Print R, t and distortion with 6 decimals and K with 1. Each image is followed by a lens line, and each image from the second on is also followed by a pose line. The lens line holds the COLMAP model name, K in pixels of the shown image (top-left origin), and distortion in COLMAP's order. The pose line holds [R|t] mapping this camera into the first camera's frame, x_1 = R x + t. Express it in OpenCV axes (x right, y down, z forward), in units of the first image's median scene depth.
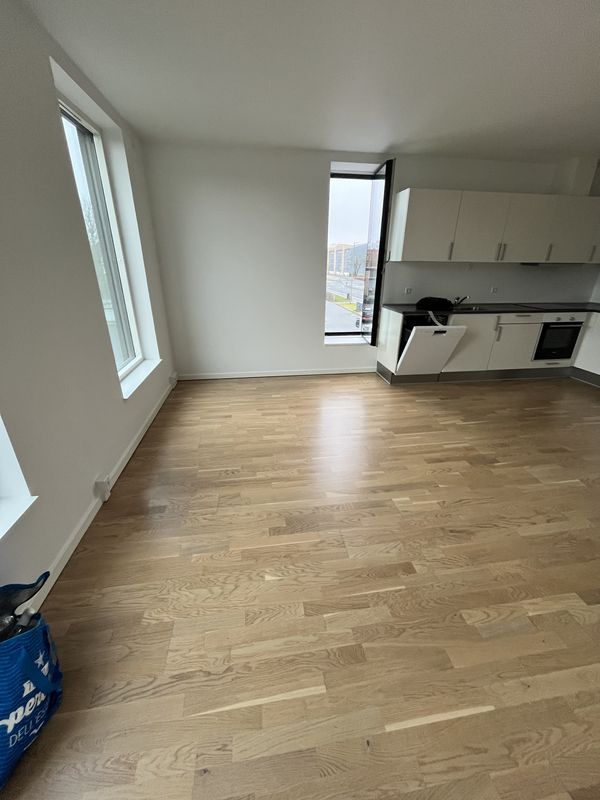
lens RADIAL K [[322.8, 0, 300.6], [0, 322.8, 397.5], [0, 0, 1]] dist [-0.003924, -0.000060]
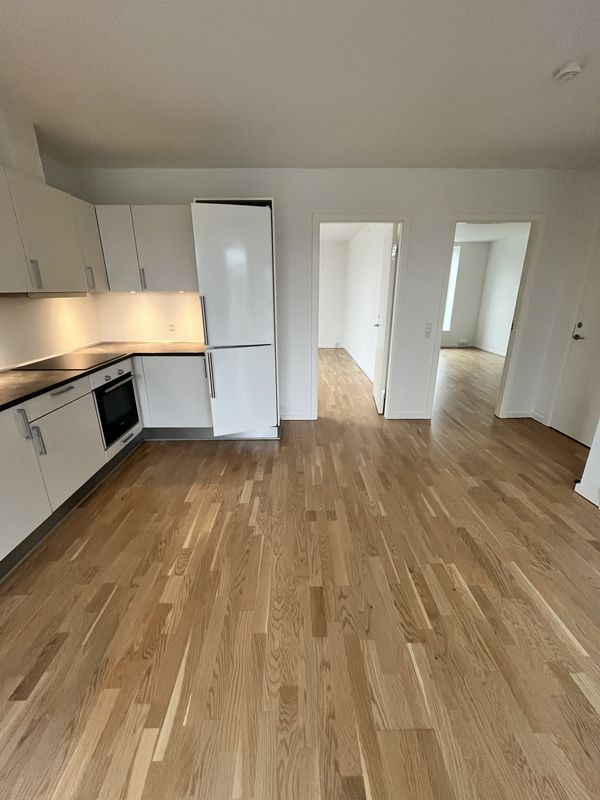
lens RADIAL K [[322.8, 0, 300.1], [0, 322.8, 398.0], [0, 0, 1]] dist [-0.003924, -0.000060]
pose [[0.131478, -0.321210, 0.937837, 0.333882], [0.386326, 0.887855, 0.249931, -0.305556], [-0.912944, 0.329450, 0.240825, 0.709231]]
